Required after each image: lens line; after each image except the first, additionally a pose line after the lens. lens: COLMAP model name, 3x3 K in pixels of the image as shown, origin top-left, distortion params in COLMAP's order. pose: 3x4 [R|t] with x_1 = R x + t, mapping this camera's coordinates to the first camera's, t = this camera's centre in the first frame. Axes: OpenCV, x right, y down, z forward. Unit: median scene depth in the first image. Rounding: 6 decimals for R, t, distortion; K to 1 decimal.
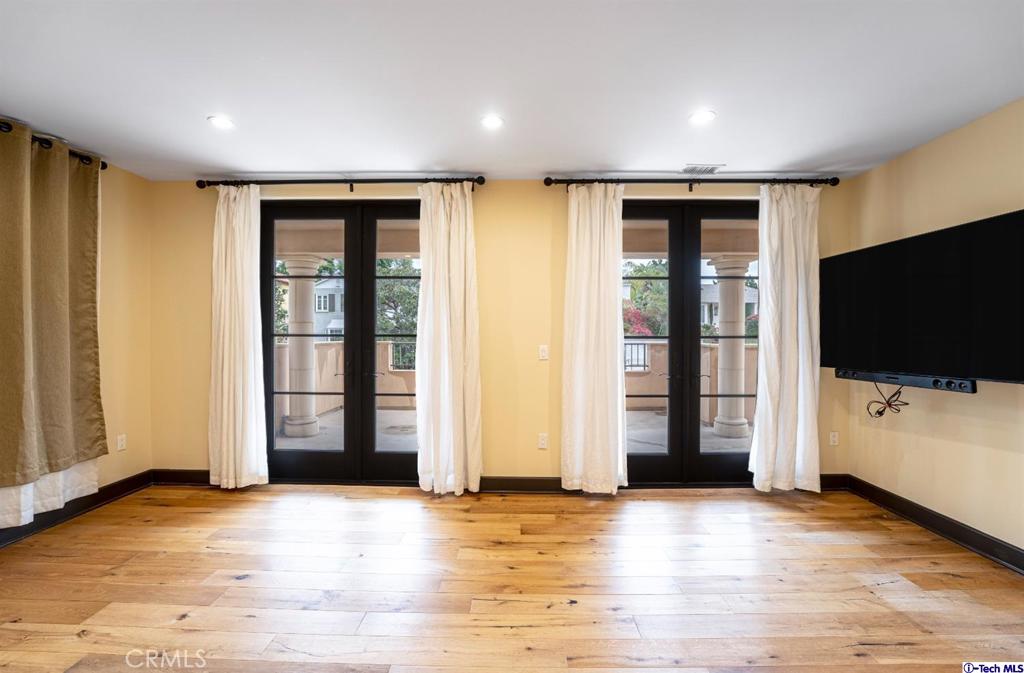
lens RADIAL K [[428.0, 0, 510.8], [0, 428.0, 341.5], [0, 0, 1]] dist [-0.027155, 0.001355]
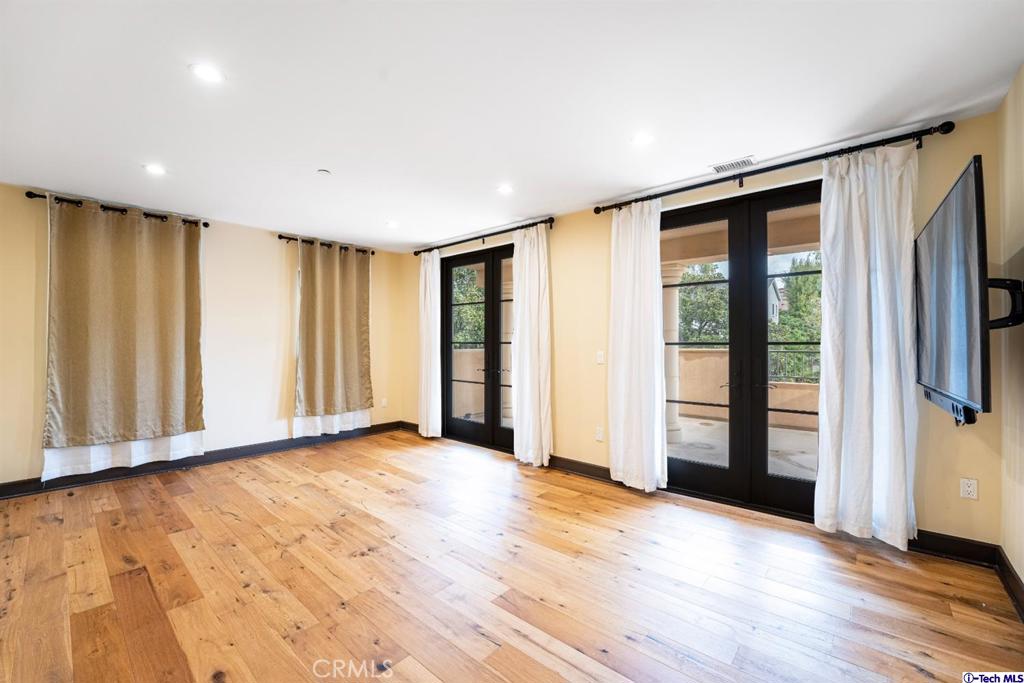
lens RADIAL K [[421.1, 0, 511.3], [0, 421.1, 343.2], [0, 0, 1]] dist [-0.028672, 0.003723]
pose [[0.754213, -0.003080, -0.656622, 0.684018], [-0.006582, 0.999903, -0.012251, 0.003398], [0.656596, 0.013561, 0.754120, -0.013567]]
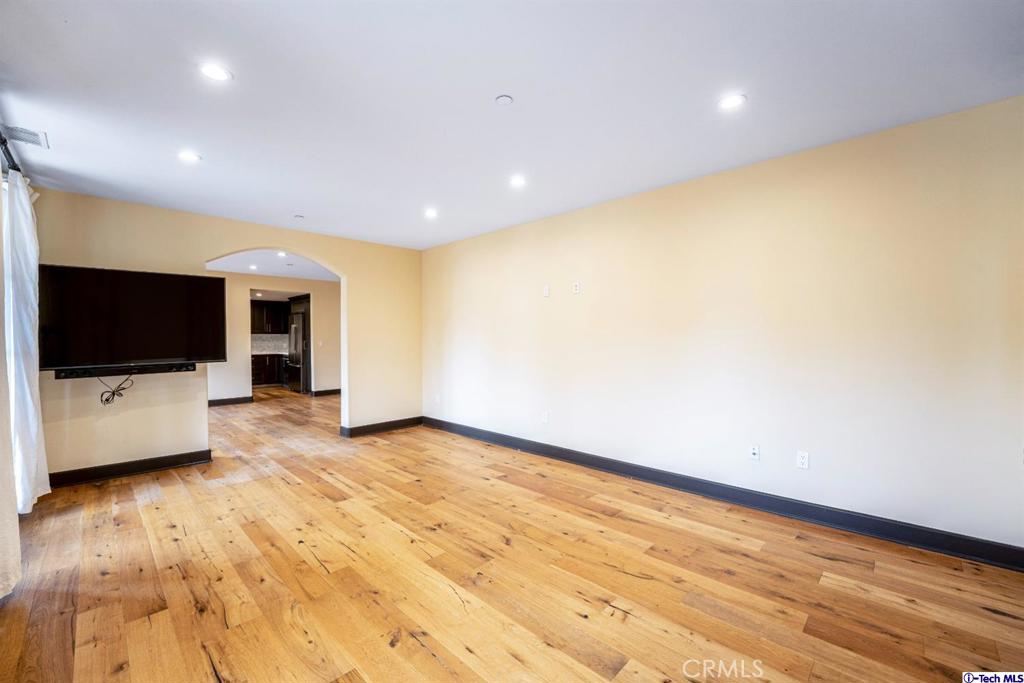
lens RADIAL K [[421.1, 0, 510.9], [0, 421.1, 340.8], [0, 0, 1]] dist [-0.028672, 0.003723]
pose [[-0.723876, -0.004833, 0.689913, -0.773706], [0.014274, 0.999657, 0.021979, -0.018556], [-0.689782, 0.025758, -0.723559, 0.933657]]
